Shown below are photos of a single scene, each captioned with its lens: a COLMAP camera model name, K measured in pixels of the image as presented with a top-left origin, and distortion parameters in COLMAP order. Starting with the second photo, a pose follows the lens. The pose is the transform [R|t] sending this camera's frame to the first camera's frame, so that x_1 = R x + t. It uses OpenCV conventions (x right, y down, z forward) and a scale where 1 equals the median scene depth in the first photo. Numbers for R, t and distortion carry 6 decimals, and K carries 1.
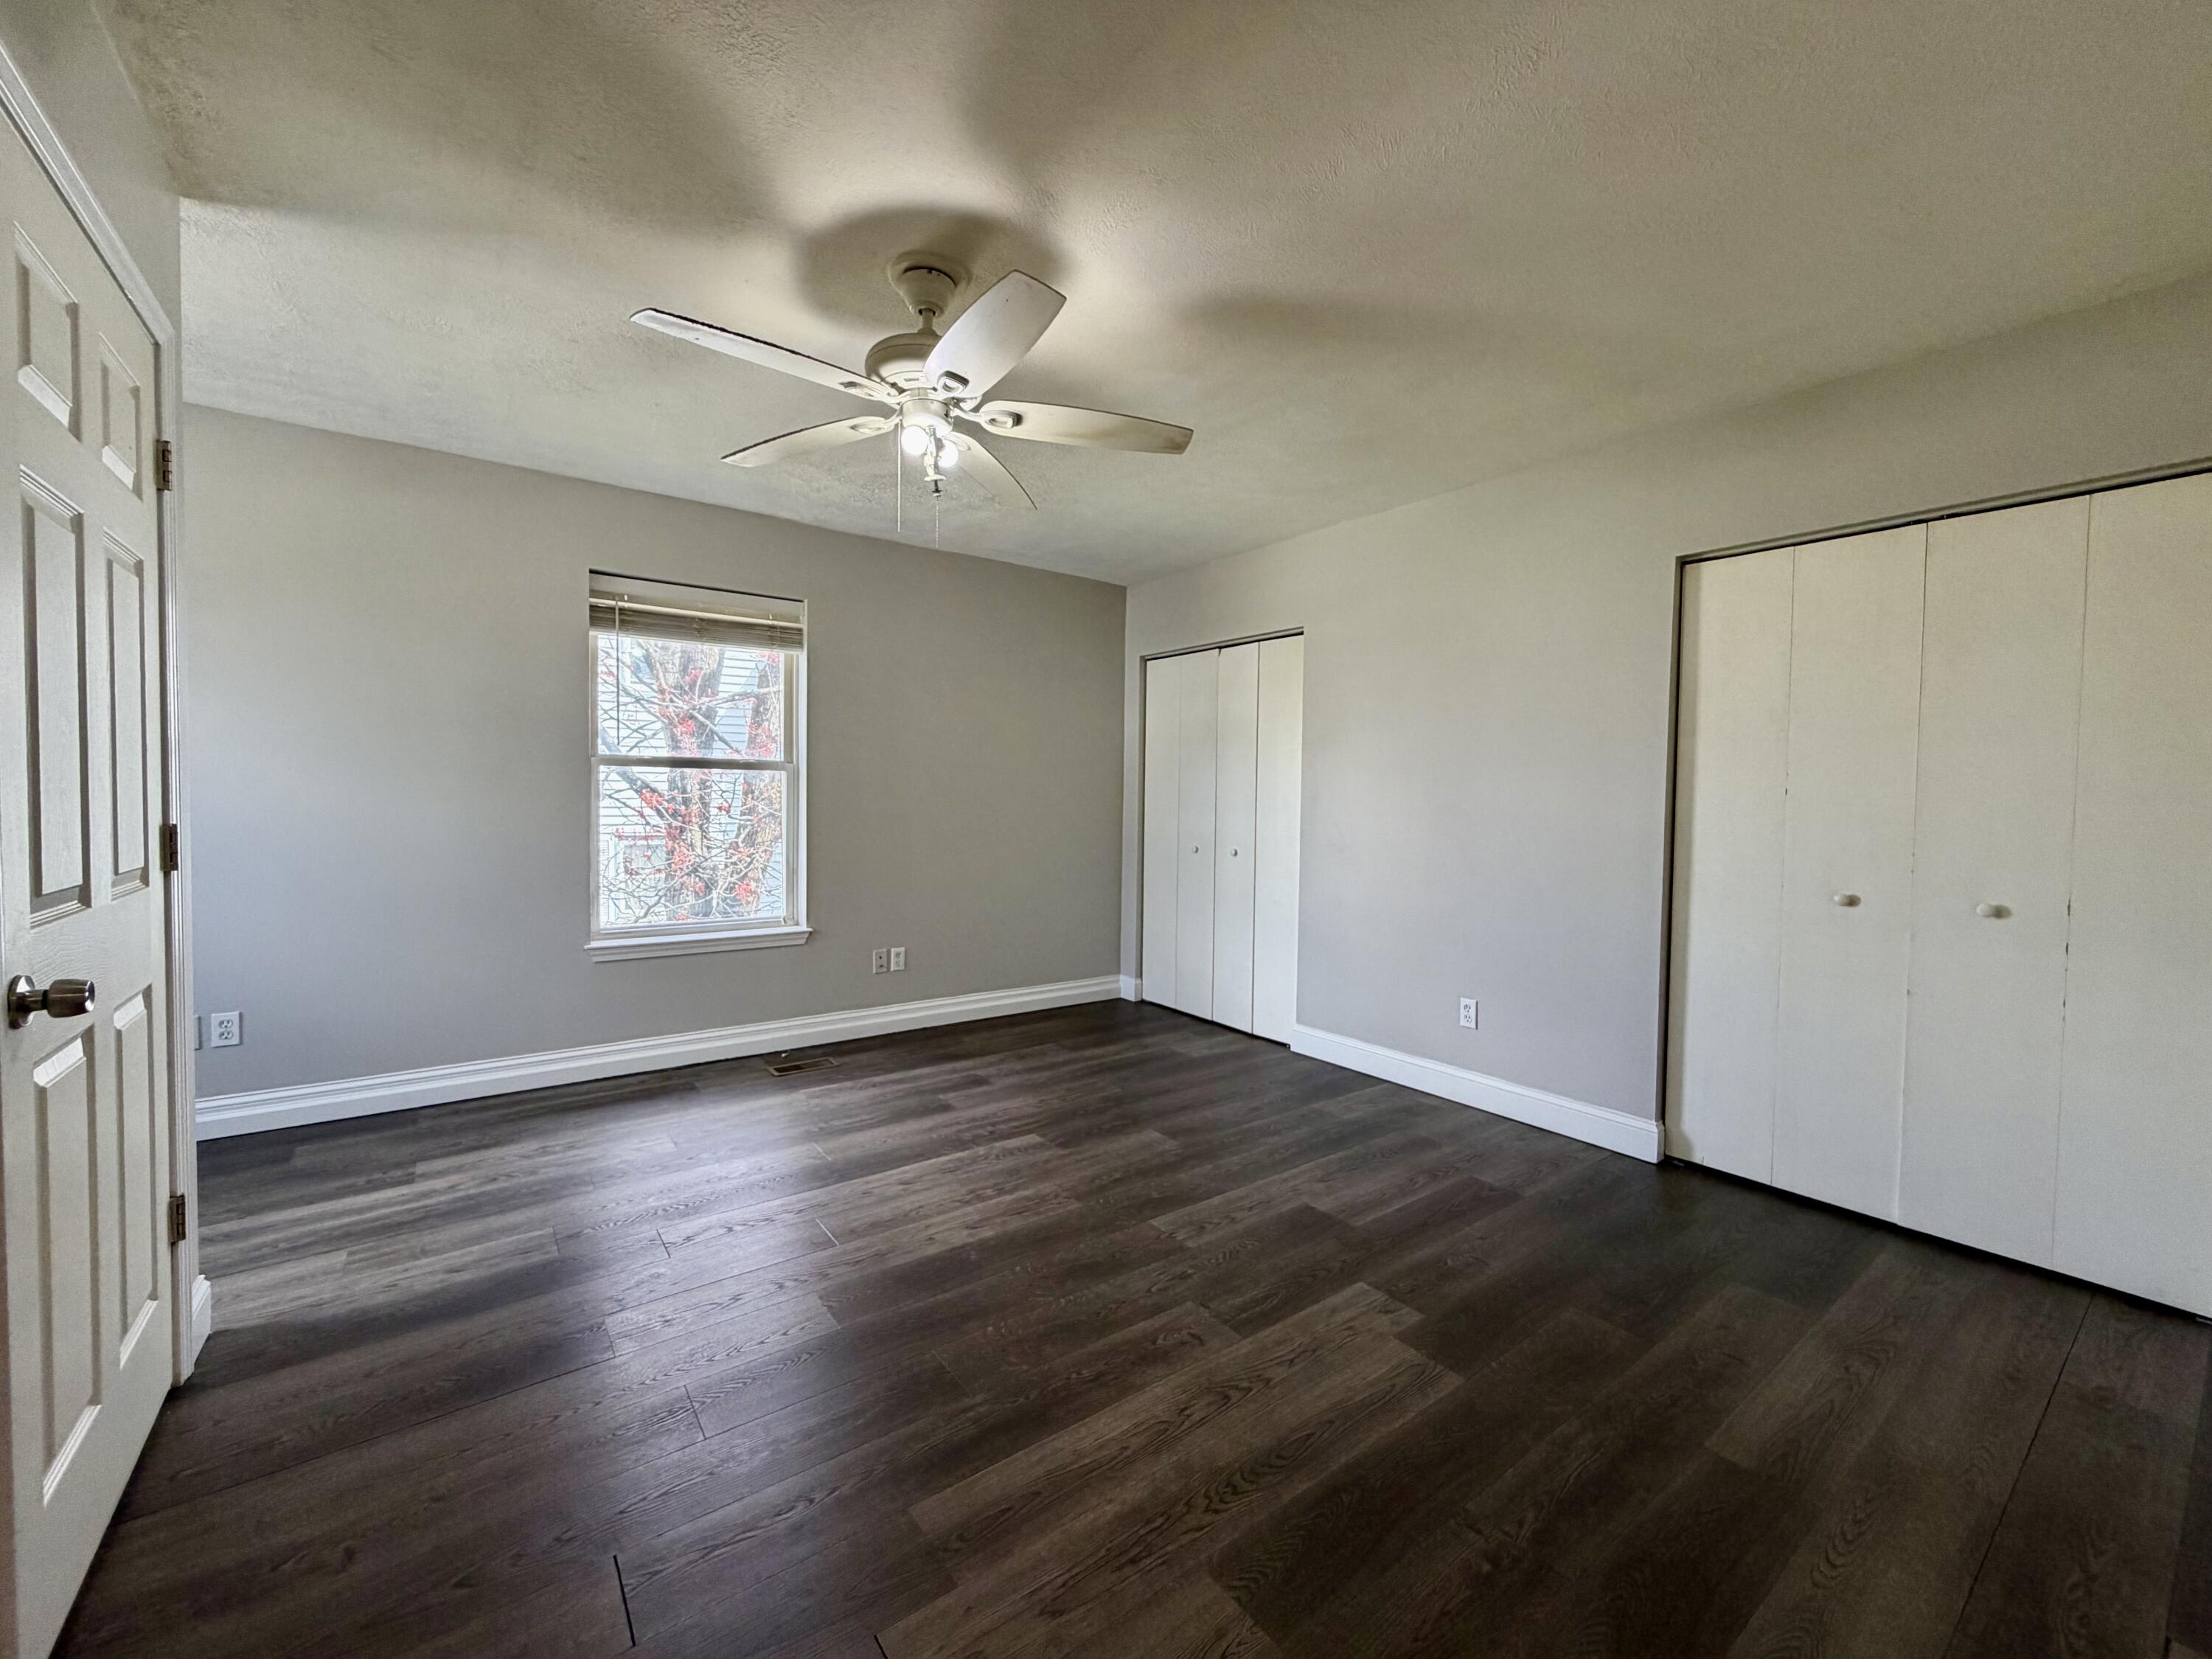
lens RADIAL K [[883.1, 0, 1100.7], [0, 883.1, 826.5], [0, 0, 1]] dist [0.000228, -0.000311]
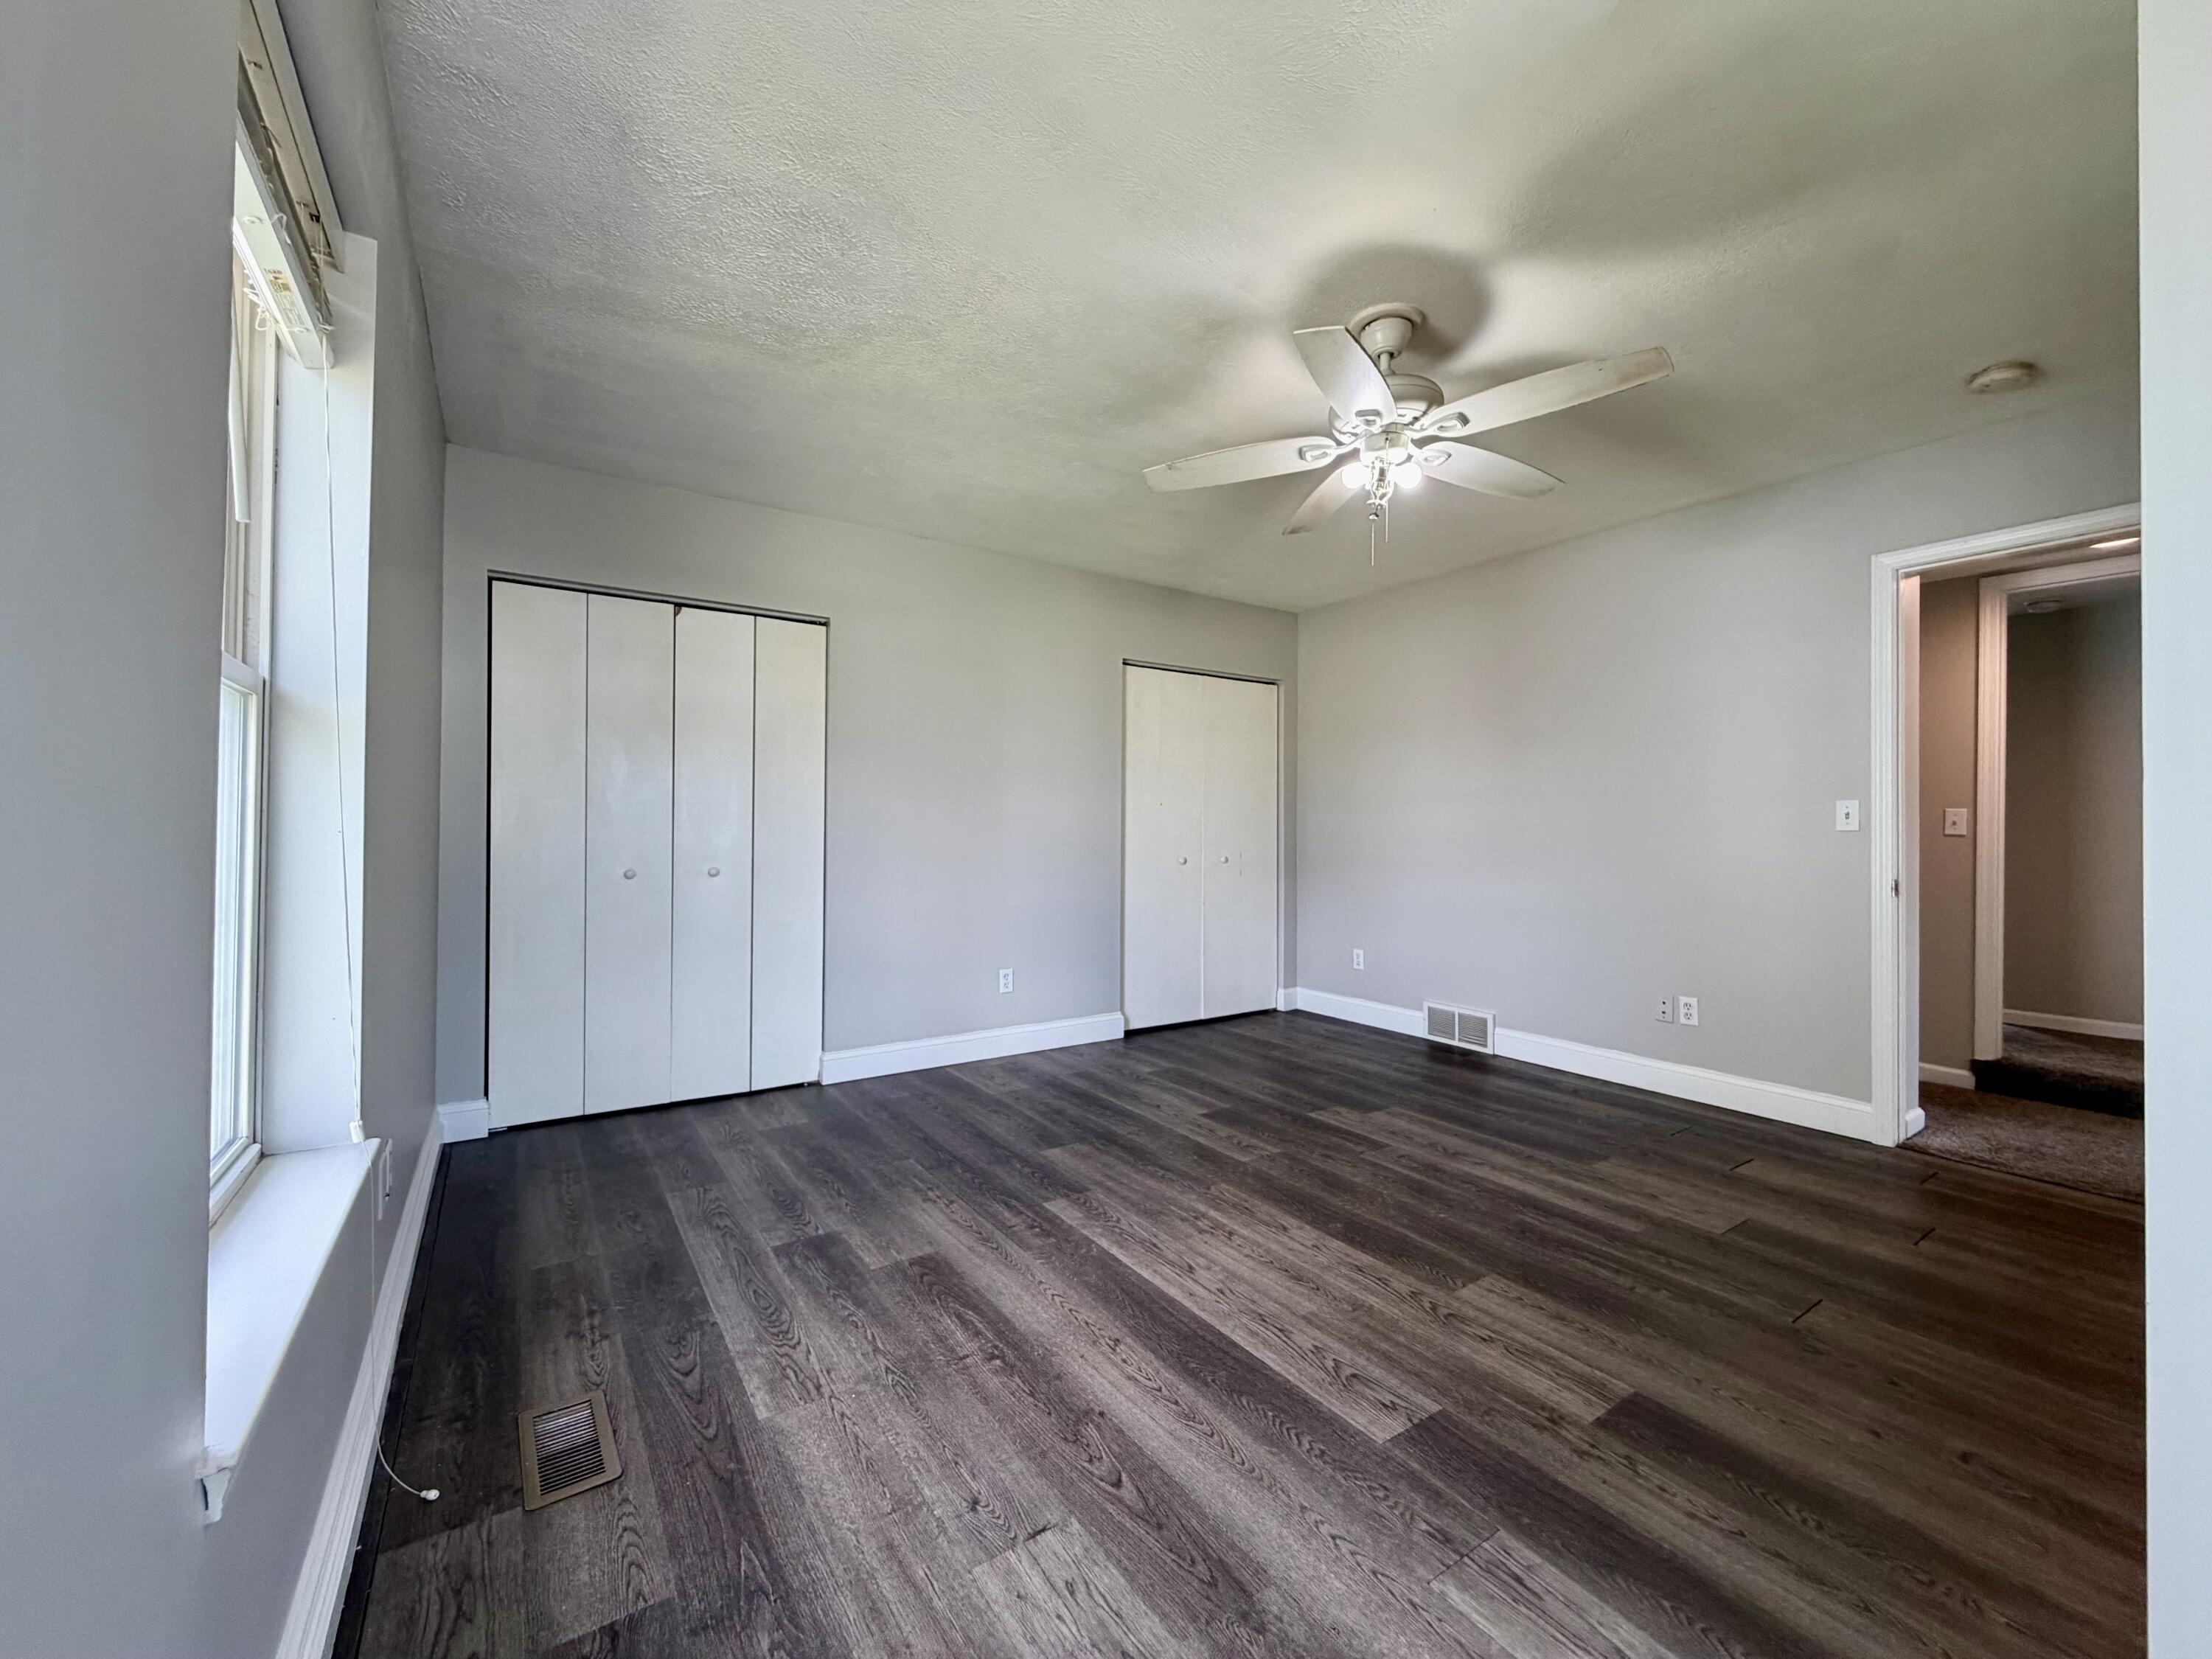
lens RADIAL K [[883.1, 0, 1100.7], [0, 883.1, 826.5], [0, 0, 1]] dist [0.000228, -0.000311]
pose [[0.051798, -0.008867, 0.998618, -0.955627], [0.033697, 0.999407, 0.007126, -0.008294], [-0.998089, 0.033281, 0.052066, 0.953867]]
